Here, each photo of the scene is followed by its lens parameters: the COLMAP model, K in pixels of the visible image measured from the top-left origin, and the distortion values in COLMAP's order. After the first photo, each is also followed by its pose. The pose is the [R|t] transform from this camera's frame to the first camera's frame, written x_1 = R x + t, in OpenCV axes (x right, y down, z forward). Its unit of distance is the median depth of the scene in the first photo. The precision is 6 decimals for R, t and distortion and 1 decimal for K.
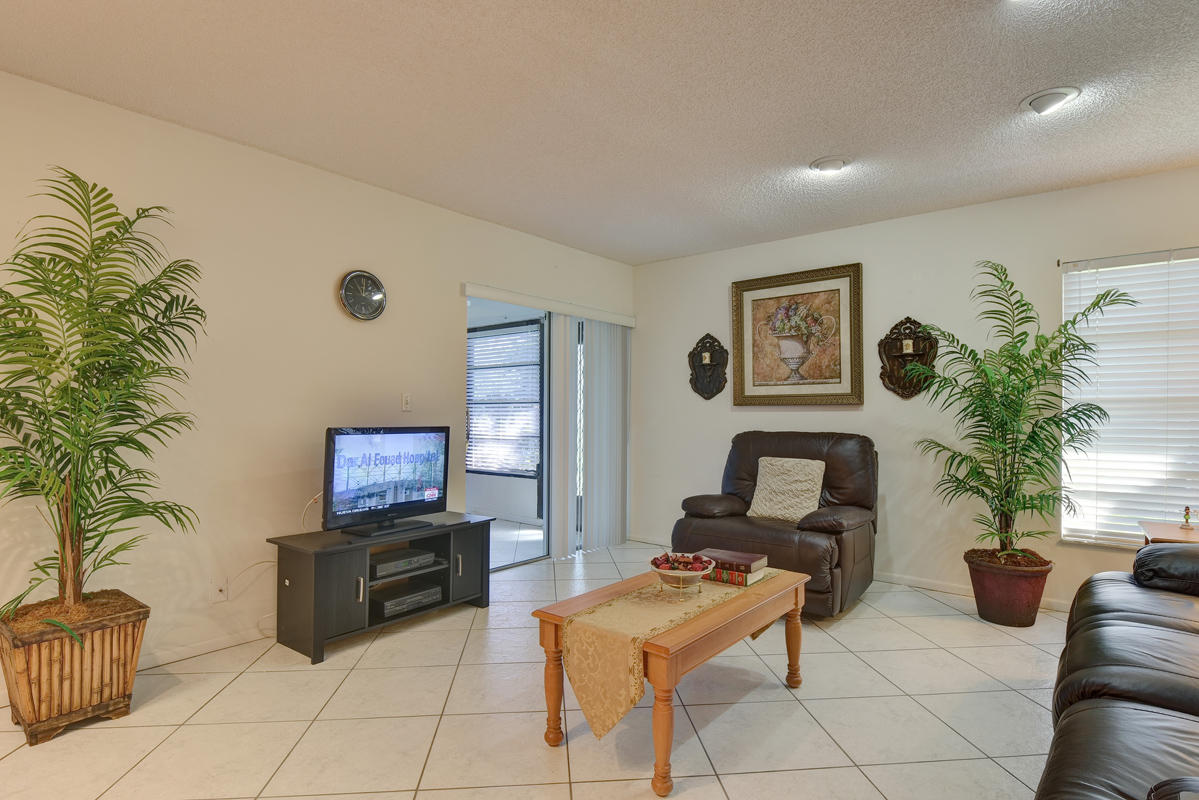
lens RADIAL K [[618.6, 0, 600.6], [0, 618.6, 408.0], [0, 0, 1]] dist [-0.009026, -0.002087]
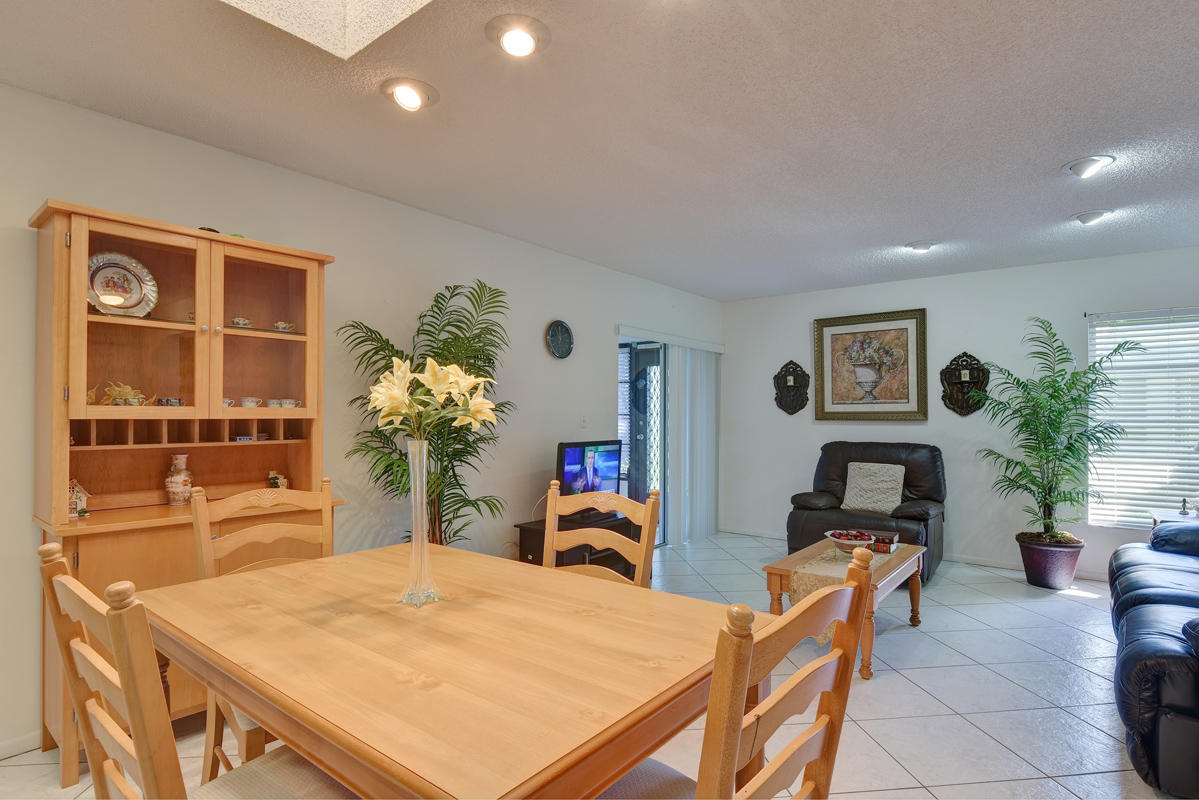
lens RADIAL K [[618.6, 0, 600.7], [0, 618.6, 406.7], [0, 0, 1]] dist [-0.009026, -0.002087]
pose [[0.999853, -0.000790, 0.017130, -0.375992], [0.000883, 0.999985, -0.005384, -0.038931], [-0.017125, 0.005398, 0.999839, -0.353919]]
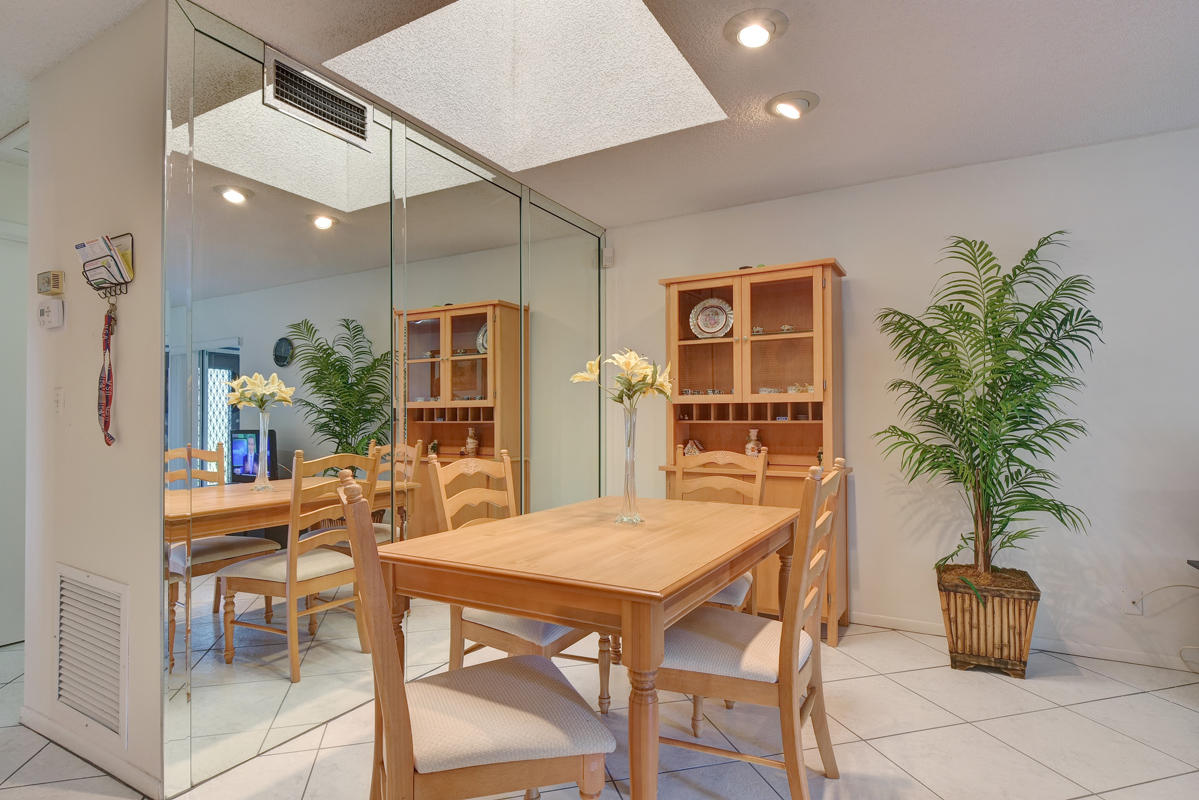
lens RADIAL K [[618.6, 0, 600.2], [0, 618.6, 407.3], [0, 0, 1]] dist [-0.009026, -0.002087]
pose [[0.166465, -0.020240, -0.985840, 0.193418], [0.009939, 0.999773, -0.018848, -0.001515], [0.985997, -0.006660, 0.166629, 0.010439]]
